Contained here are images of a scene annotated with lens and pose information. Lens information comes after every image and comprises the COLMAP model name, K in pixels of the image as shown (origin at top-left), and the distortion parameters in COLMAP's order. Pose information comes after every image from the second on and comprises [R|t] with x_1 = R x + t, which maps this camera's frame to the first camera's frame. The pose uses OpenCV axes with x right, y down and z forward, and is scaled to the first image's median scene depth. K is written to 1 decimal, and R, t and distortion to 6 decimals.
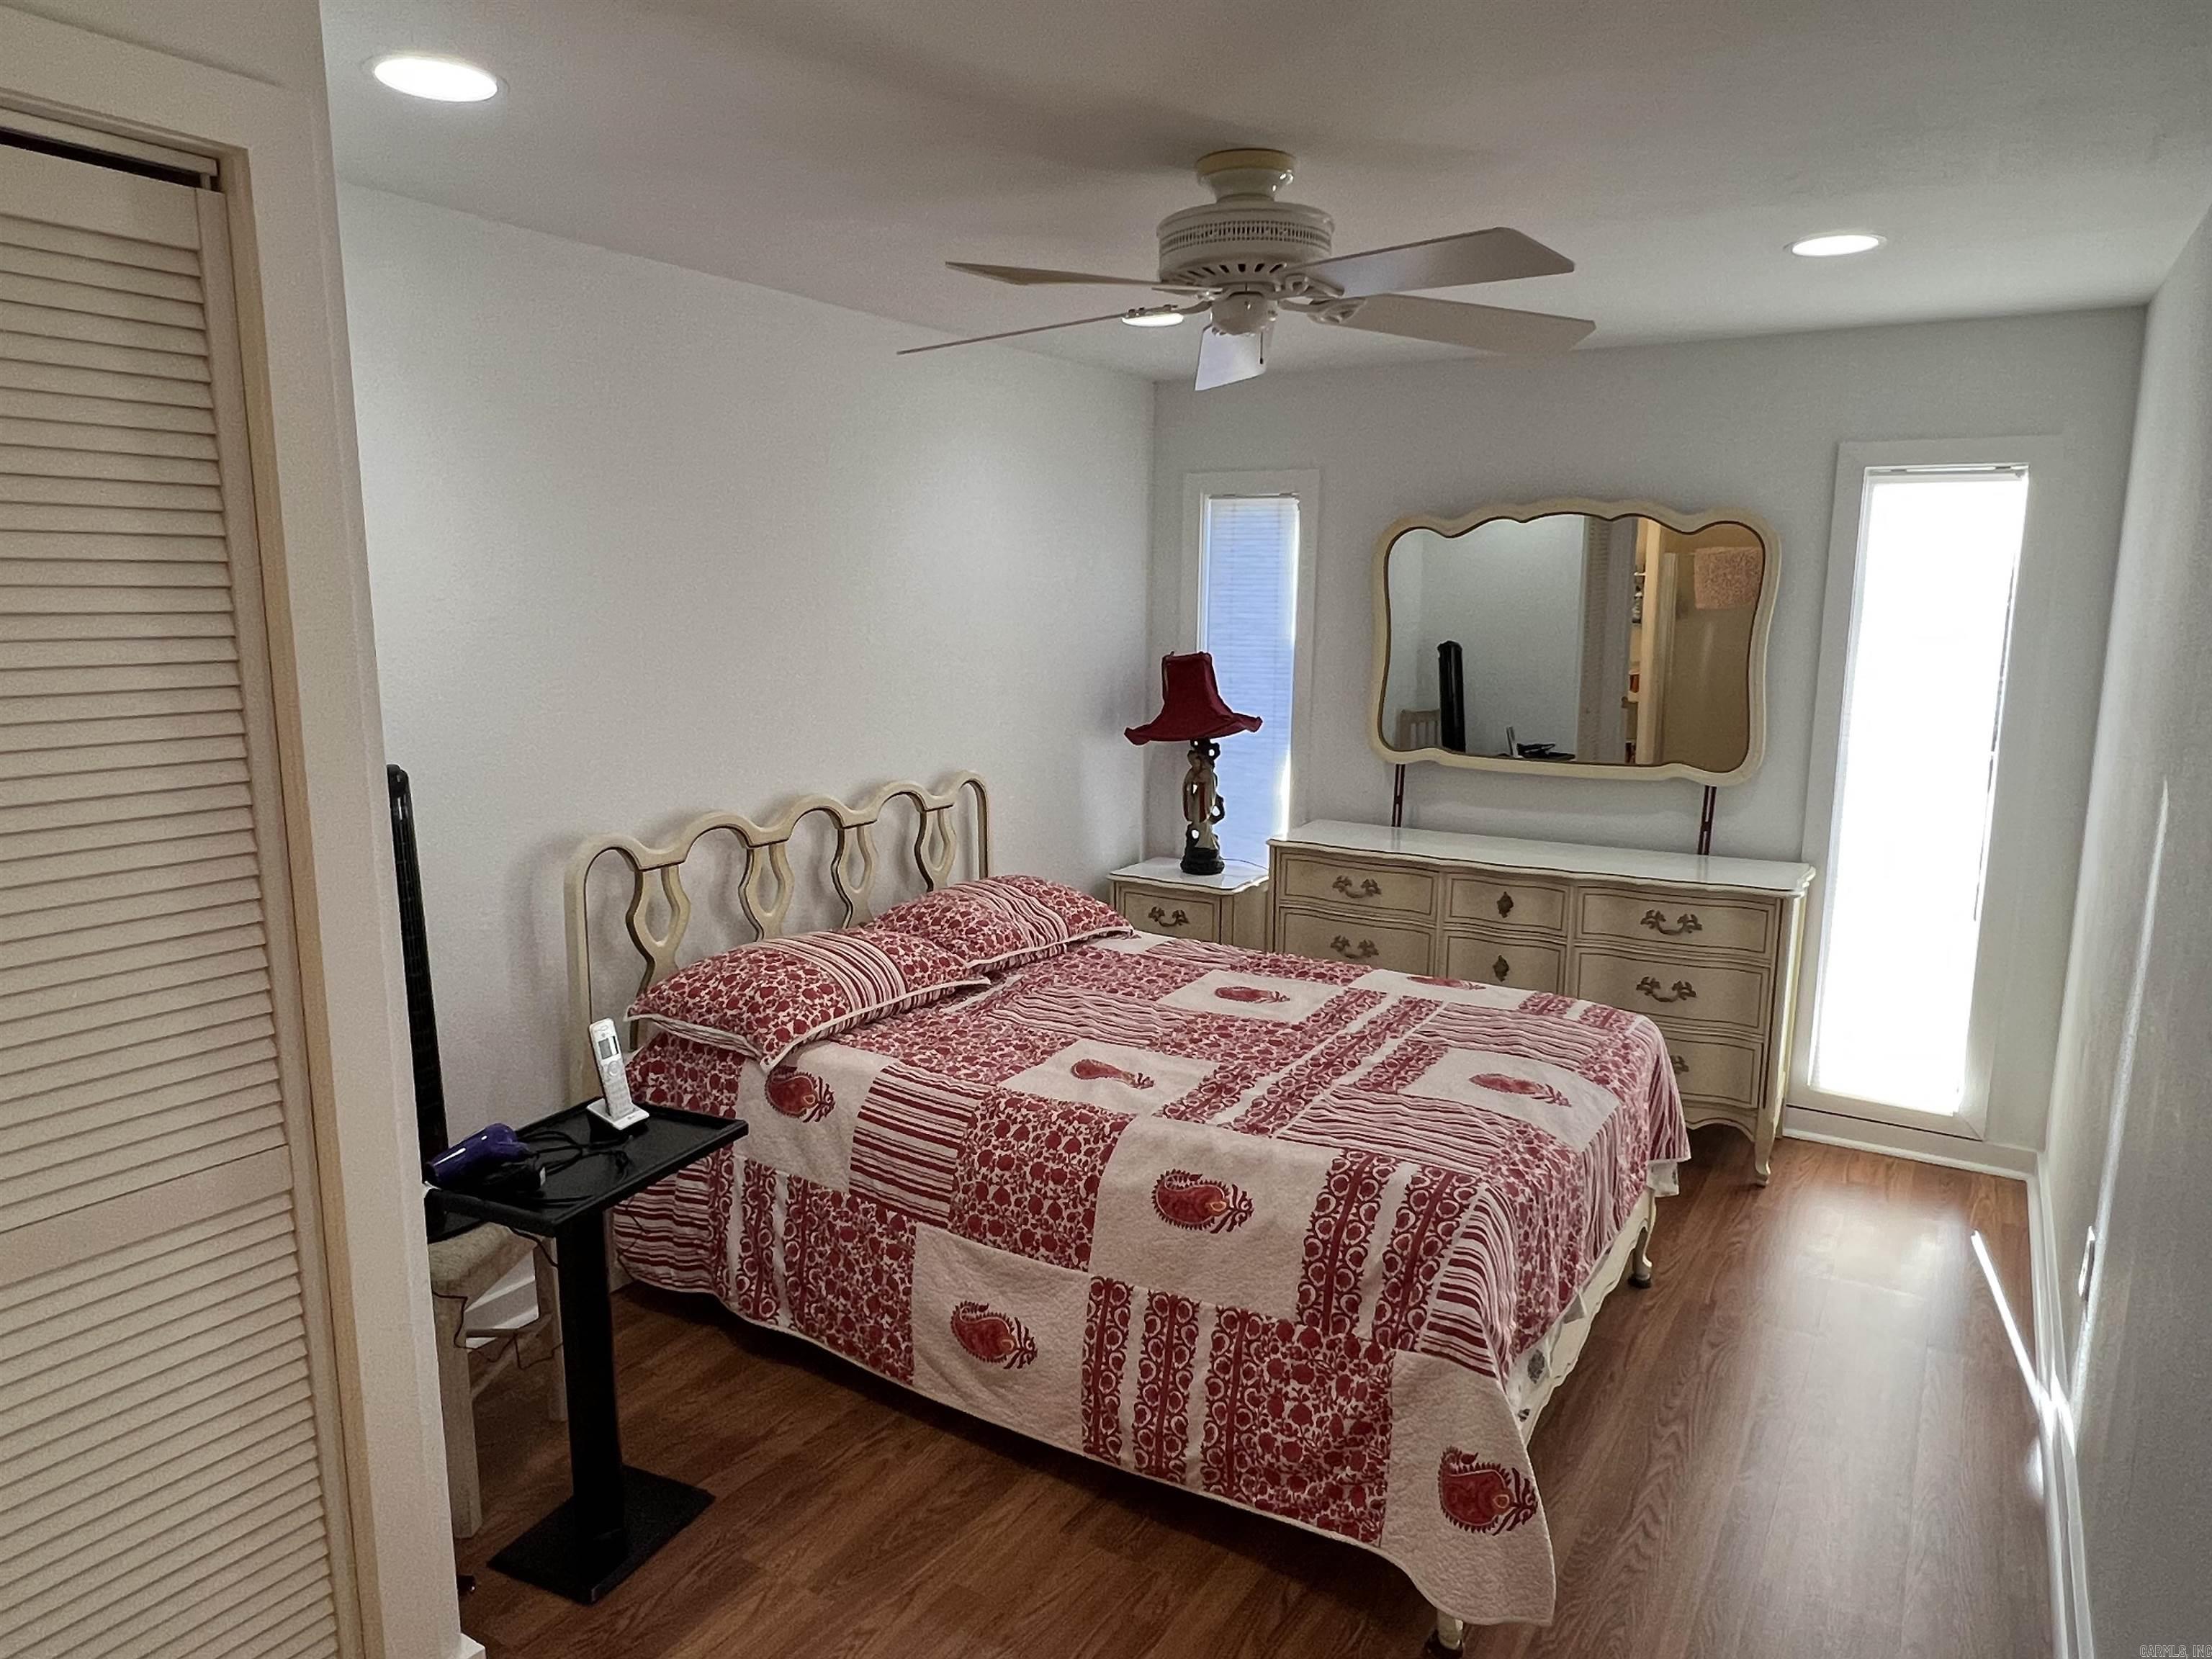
lens RADIAL K [[1425.2, 0, 1110.7], [0, 1425.2, 846.4], [0, 0, 1]] dist [-0.000619, -0.001849]
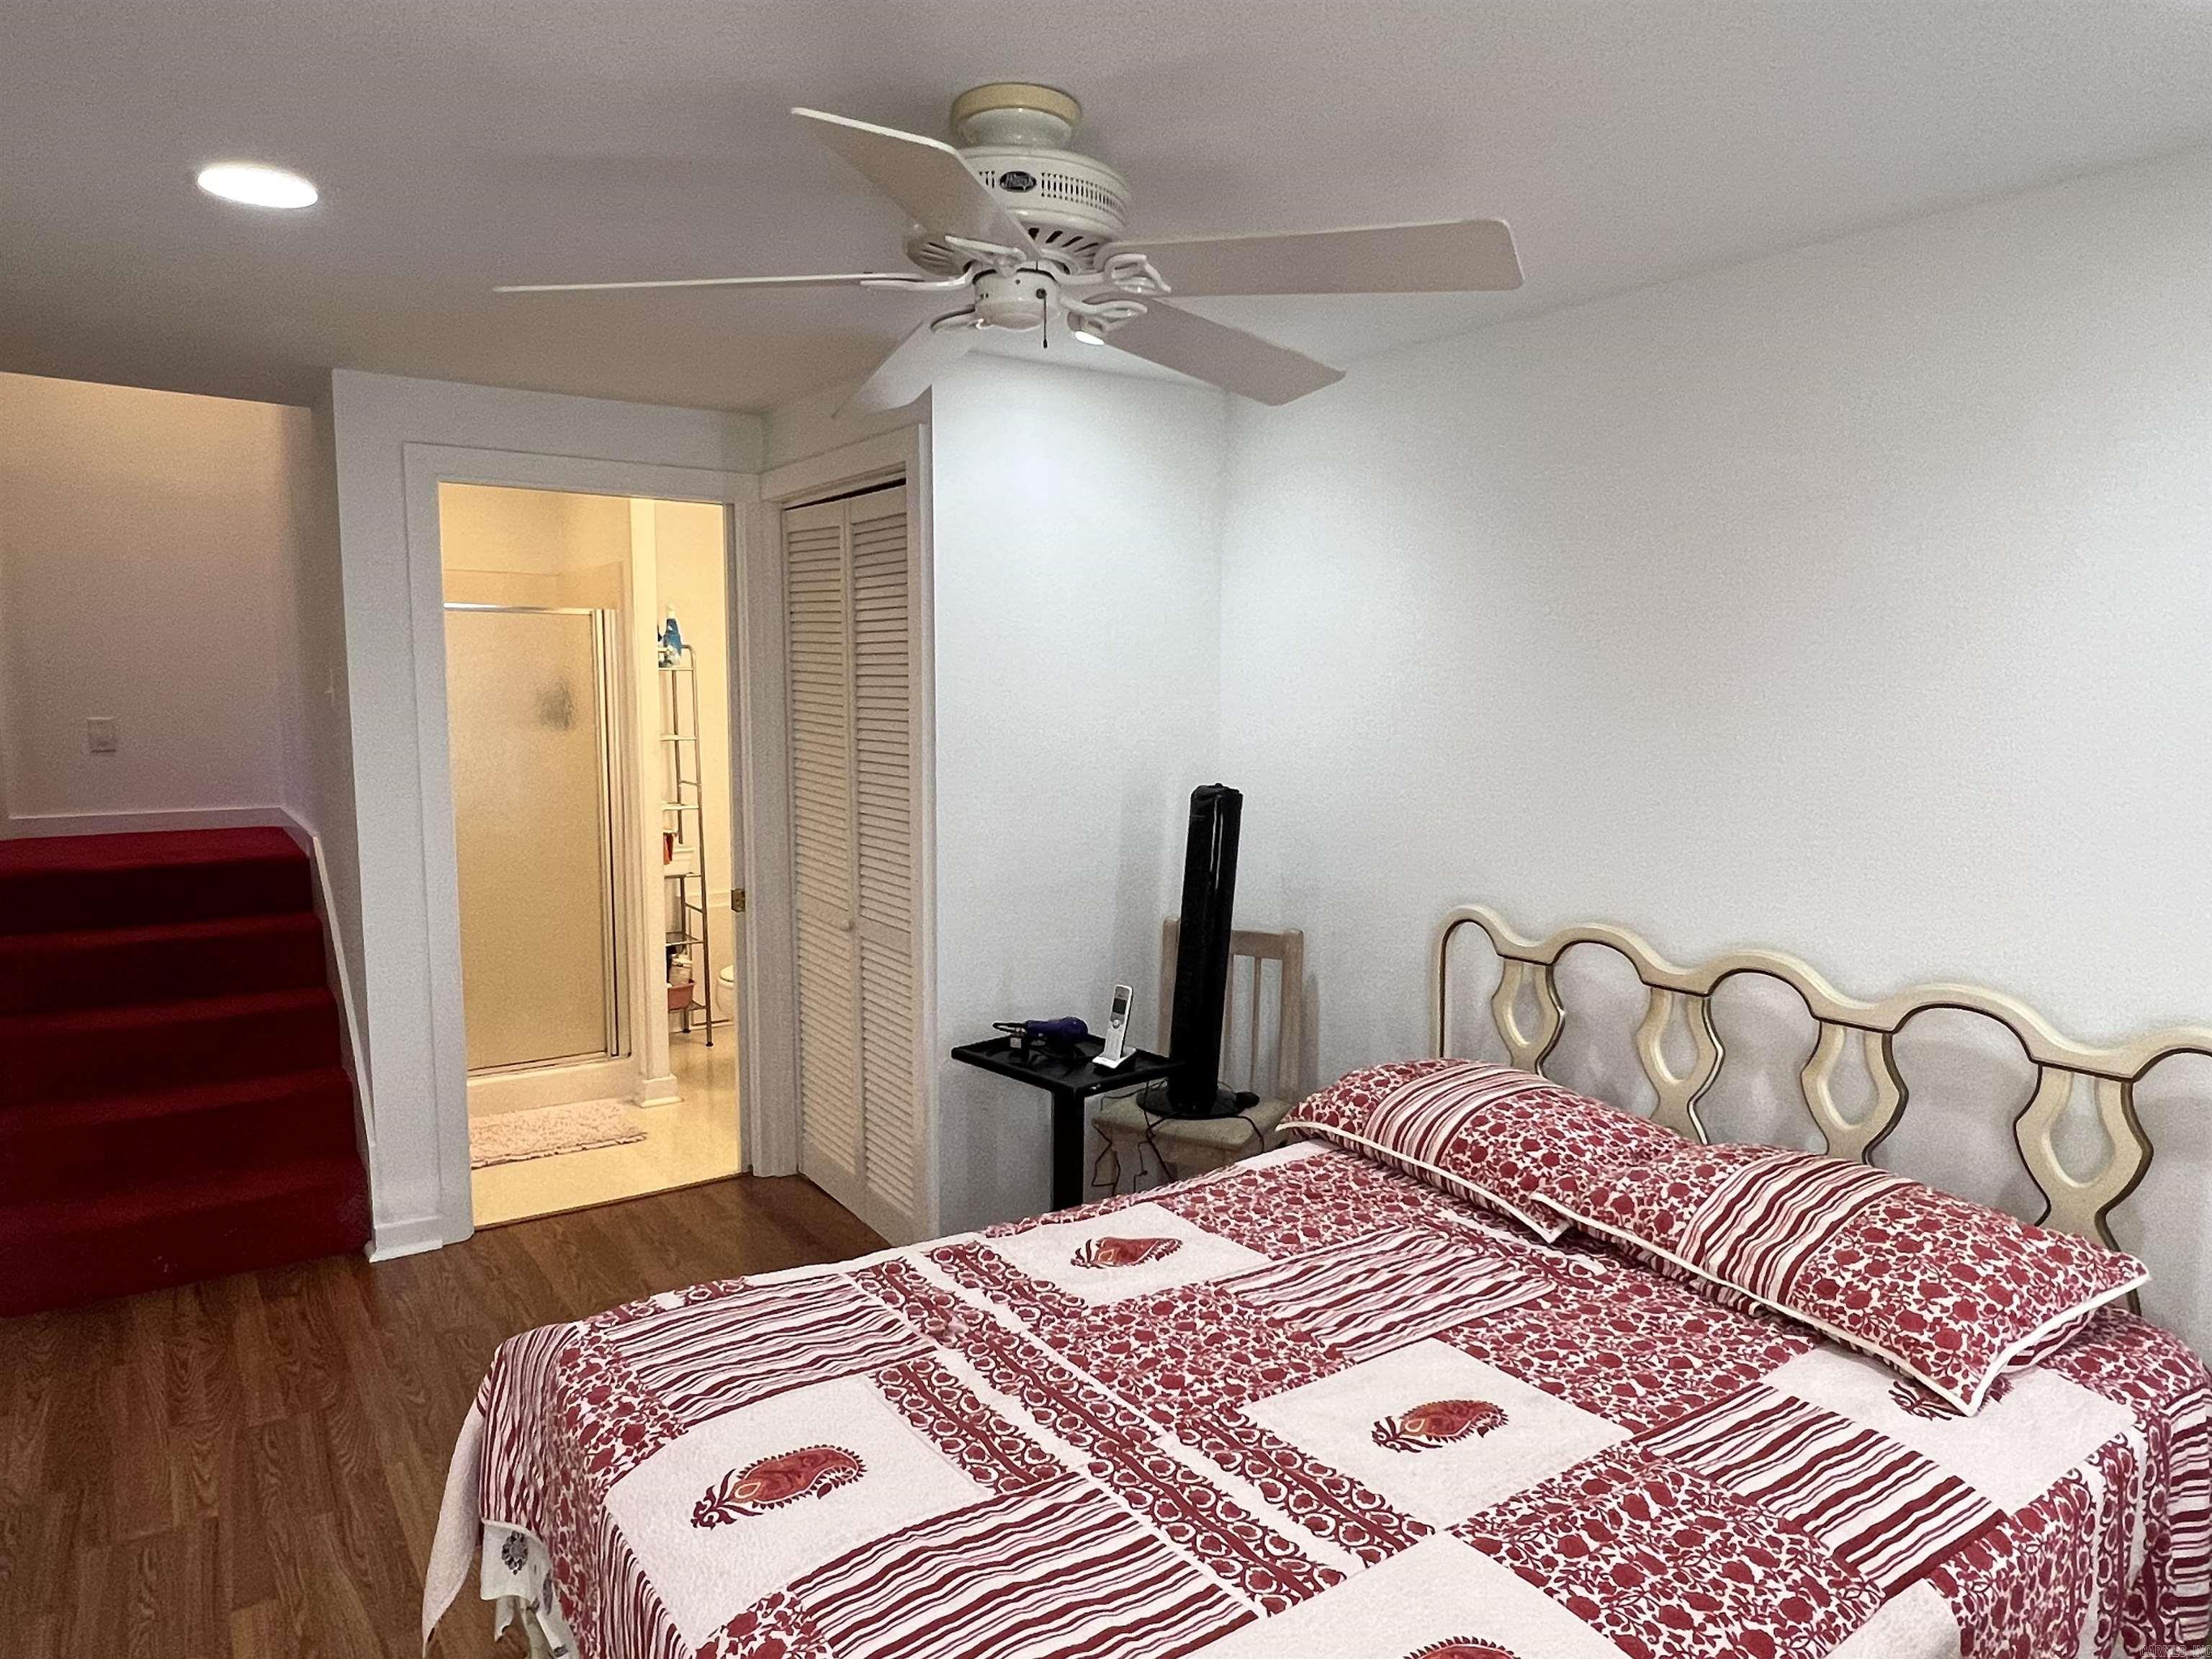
lens RADIAL K [[1425.2, 0, 1110.7], [0, 1425.2, 846.4], [0, 0, 1]] dist [-0.000619, -0.001849]
pose [[-0.396709, 0.118954, -0.910204, 0.738154], [-0.159300, 0.967601, 0.195886, -0.230231], [0.904016, 0.222706, -0.364907, 1.262381]]
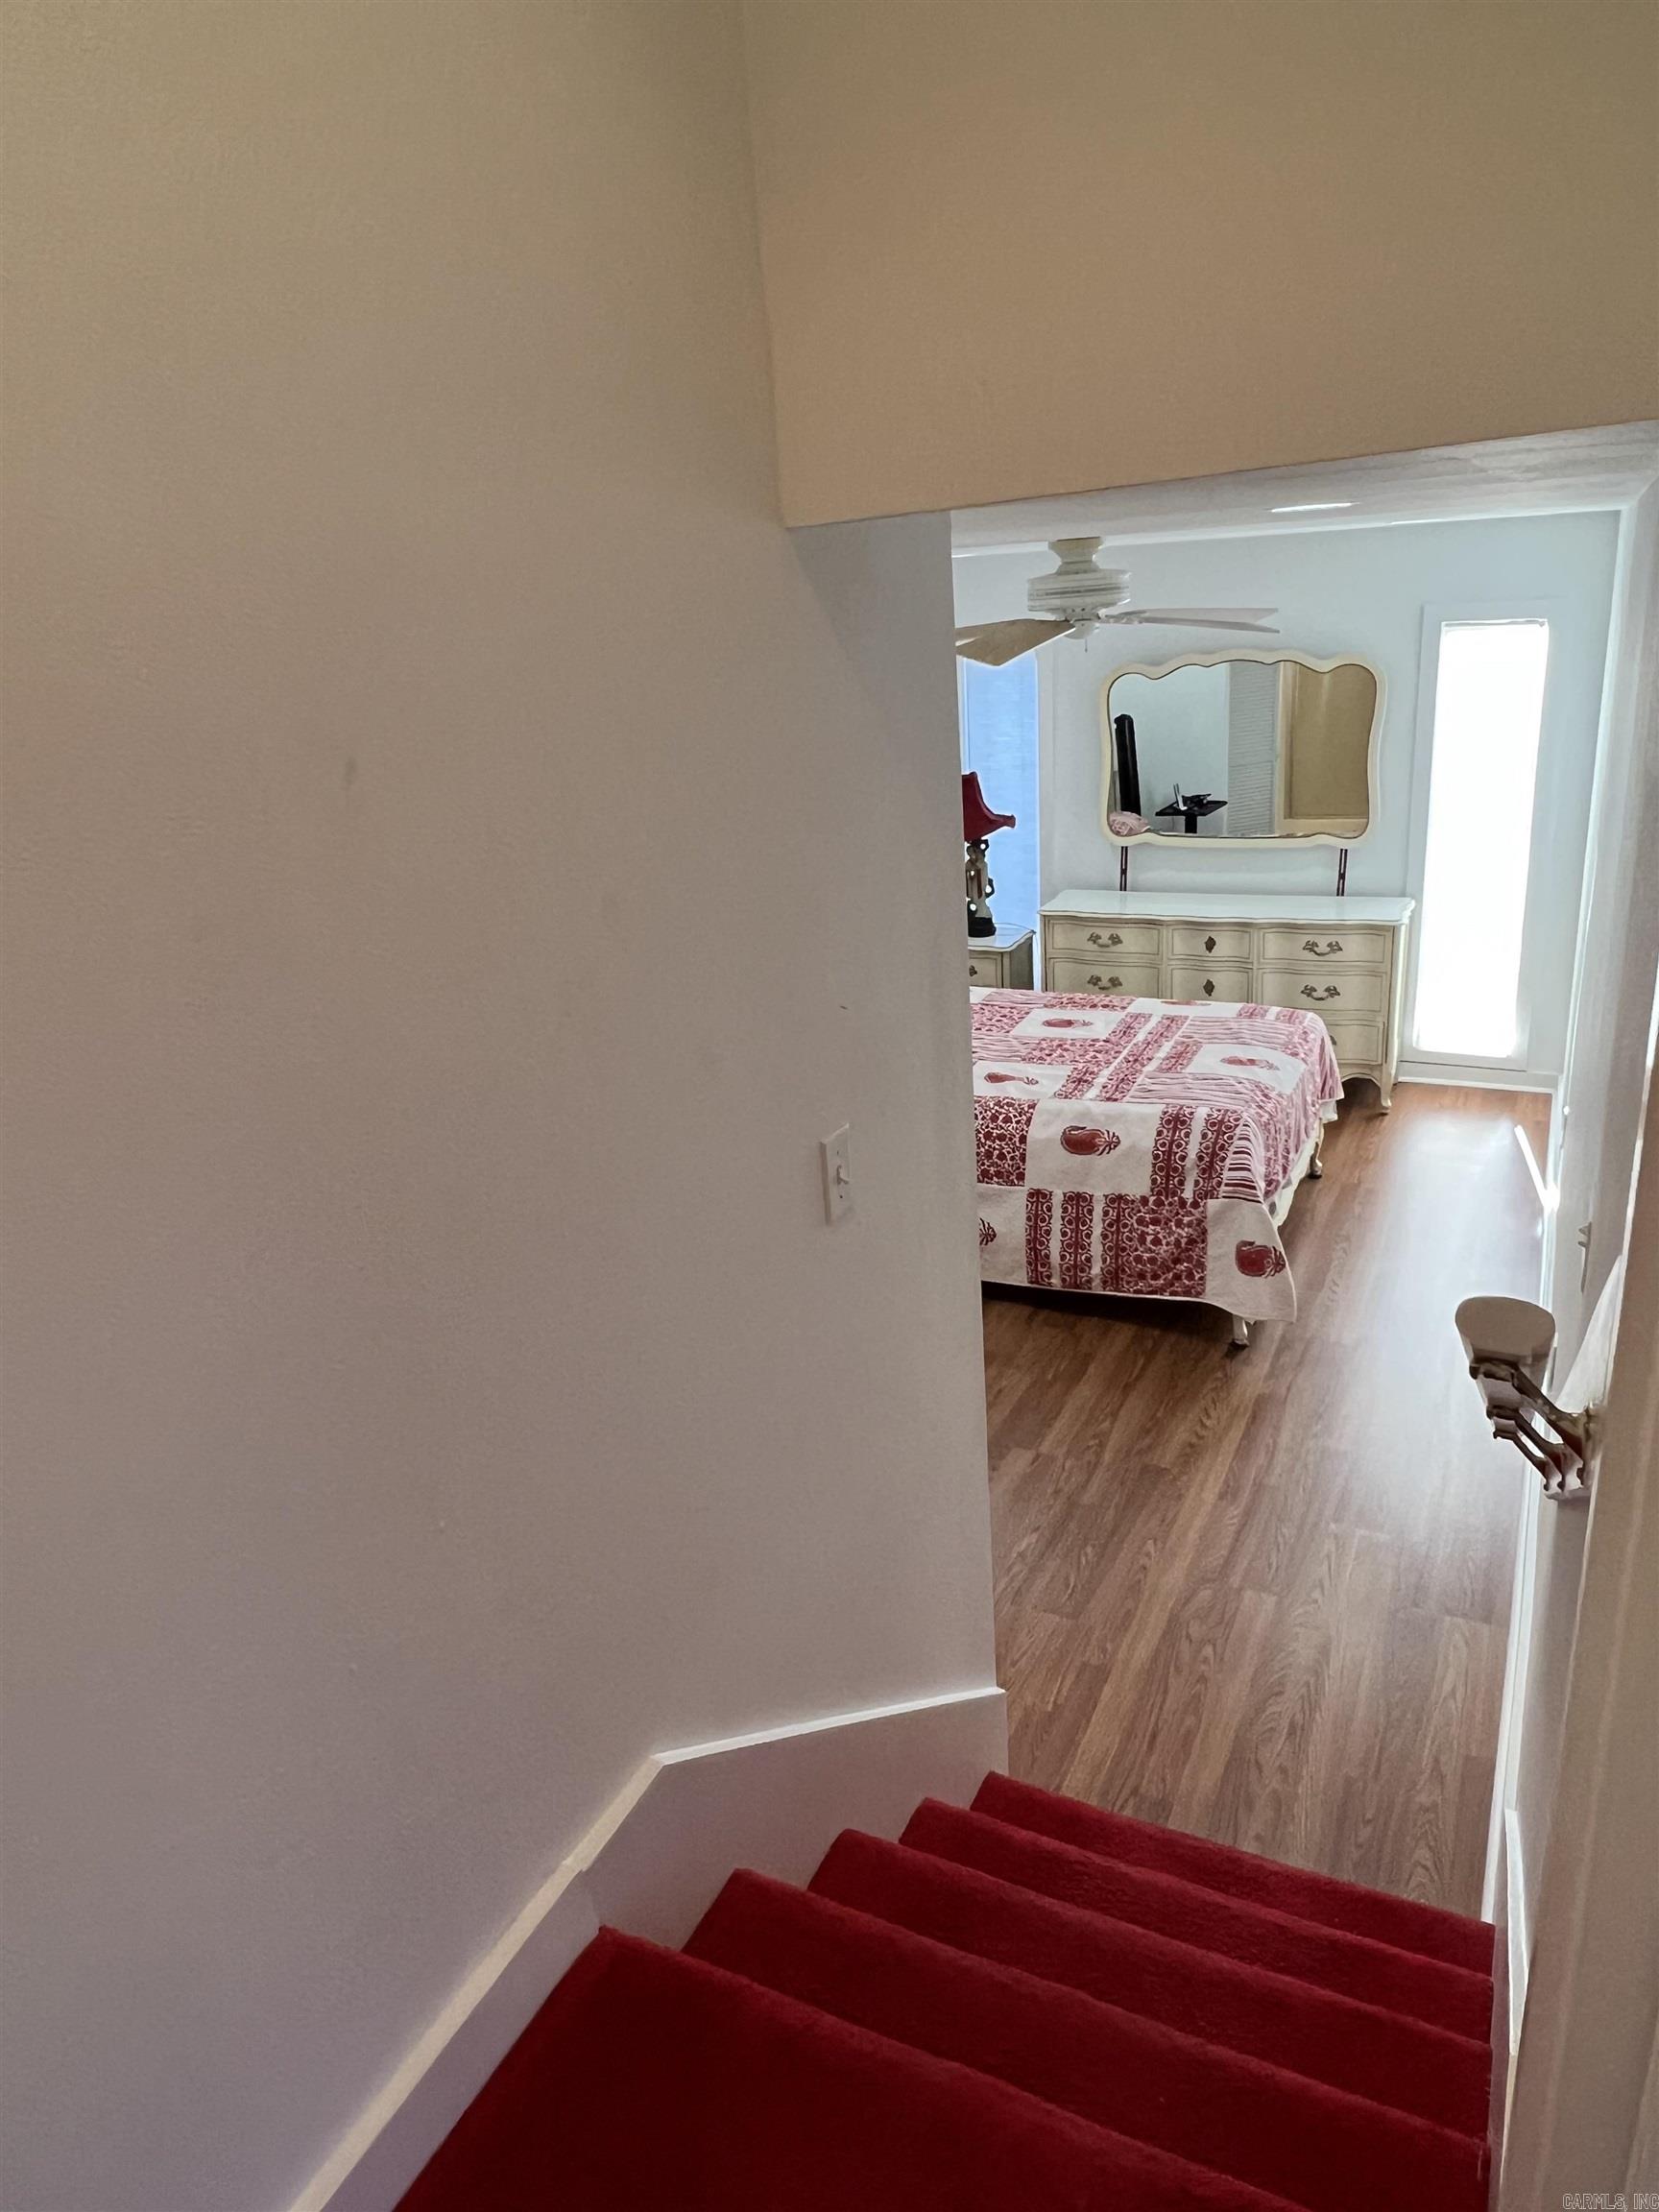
lens RADIAL K [[1447.8, 0, 829.5], [0, 1447.8, 1106.0], [0, 0, 1]] dist [-0.000455, -0.000930]
pose [[0.993216, -0.099434, 0.060295, -0.324340], [0.088451, 0.982587, 0.163399, -0.109008], [-0.075492, -0.156958, 0.984716, -0.685816]]
